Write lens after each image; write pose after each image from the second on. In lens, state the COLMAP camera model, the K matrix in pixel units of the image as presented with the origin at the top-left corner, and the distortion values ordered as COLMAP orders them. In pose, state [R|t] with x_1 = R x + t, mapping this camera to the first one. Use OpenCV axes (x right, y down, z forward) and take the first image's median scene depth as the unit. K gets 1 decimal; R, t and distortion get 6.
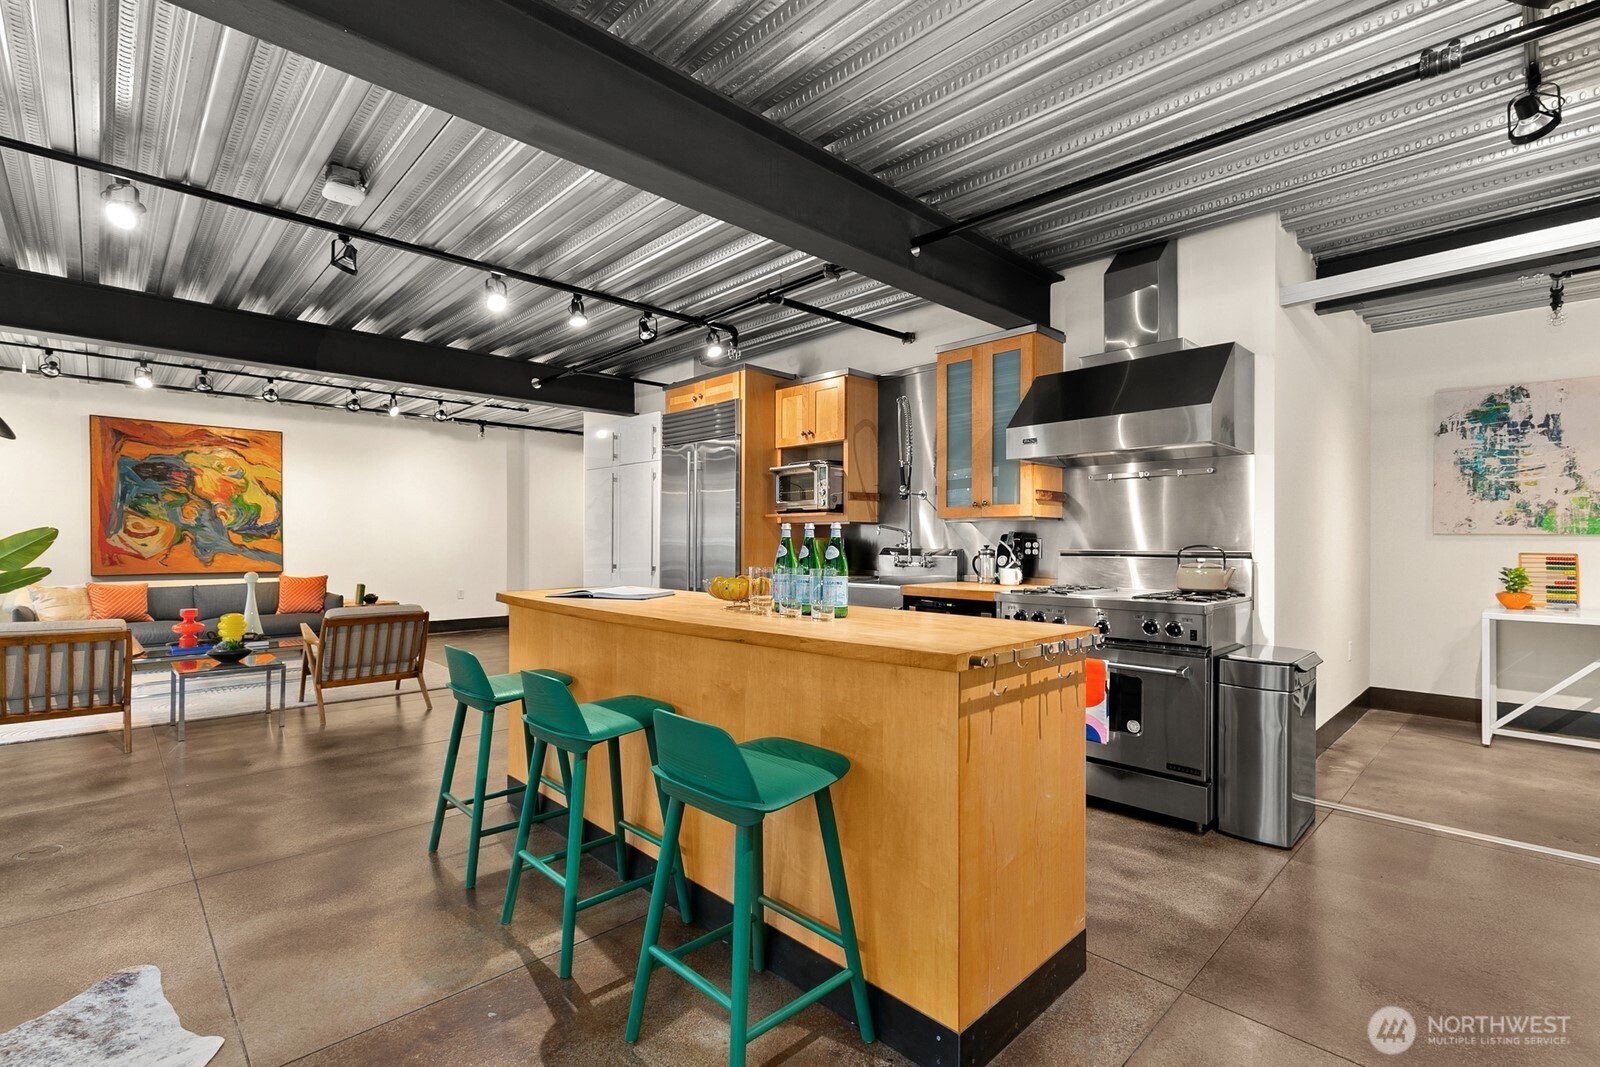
lens RADIAL K [[722.3, 0, 787.0], [0, 722.3, 540.1], [0, 0, 1]] dist [0.013282, -0.001196]
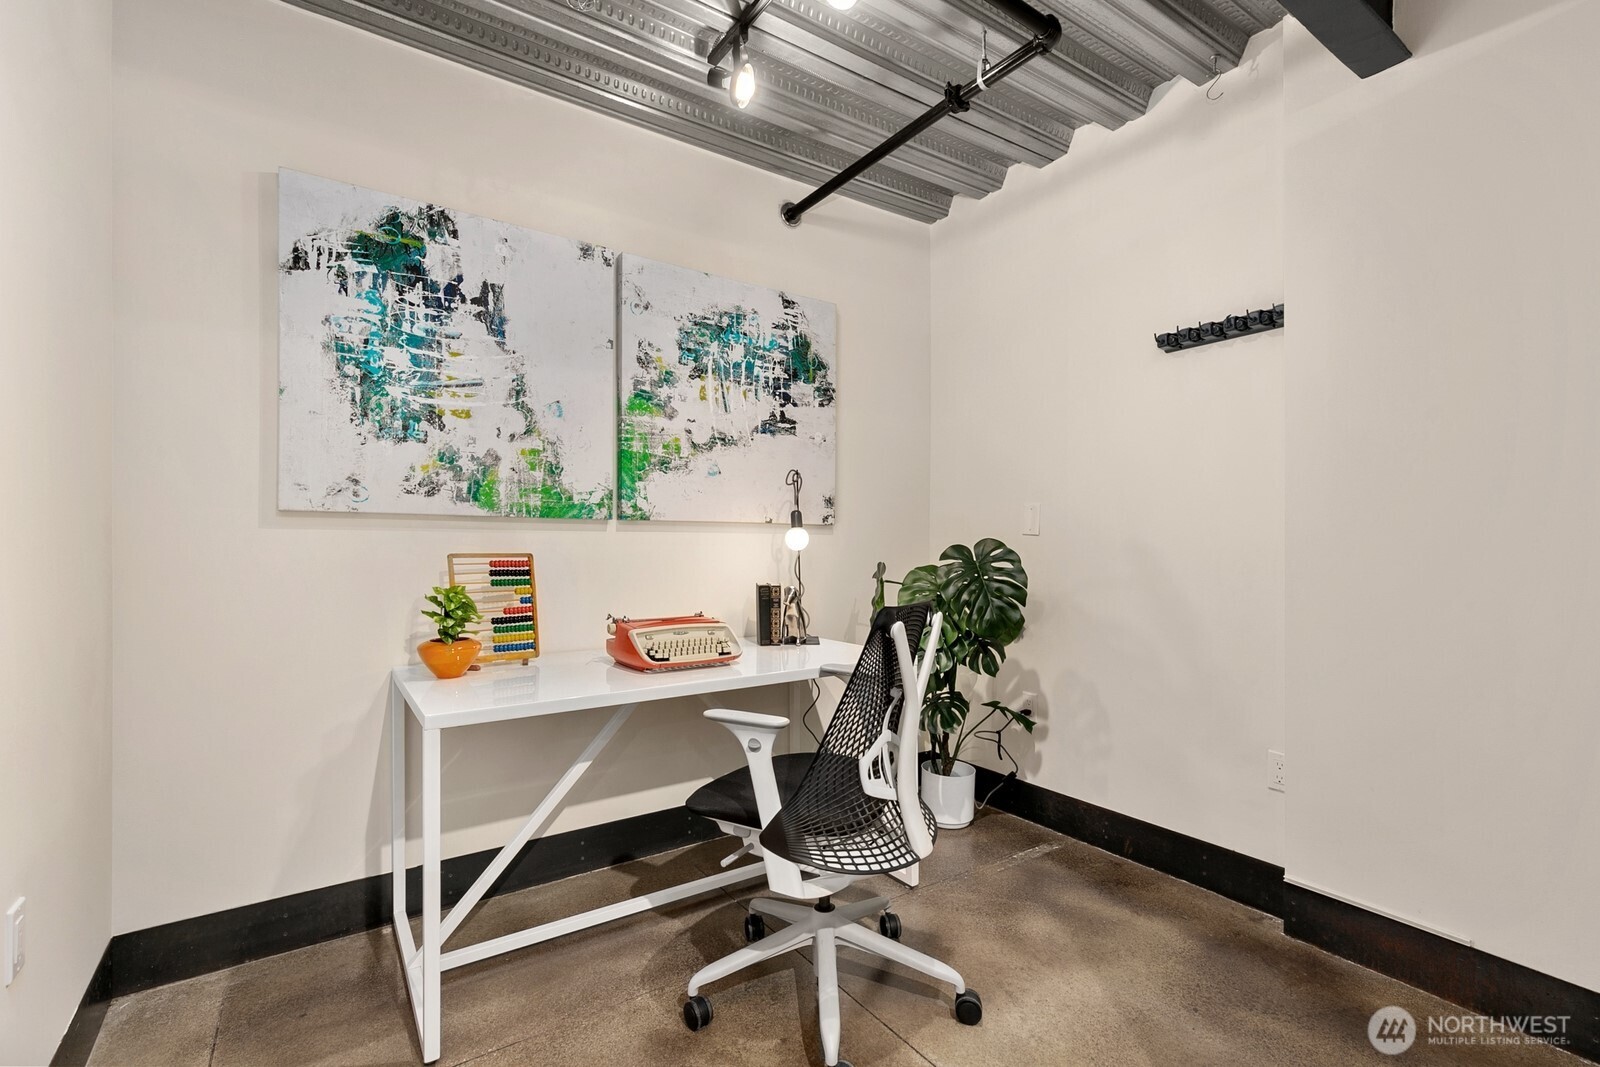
lens RADIAL K [[722.3, 0, 816.7], [0, 722.3, 545.6], [0, 0, 1]] dist [0.013282, -0.001196]
pose [[0.140134, -0.002651, 0.990129, 0.542263], [-0.001037, 0.999995, 0.002824, 0.010100], [-0.990132, -0.001422, 0.140131, 0.665679]]
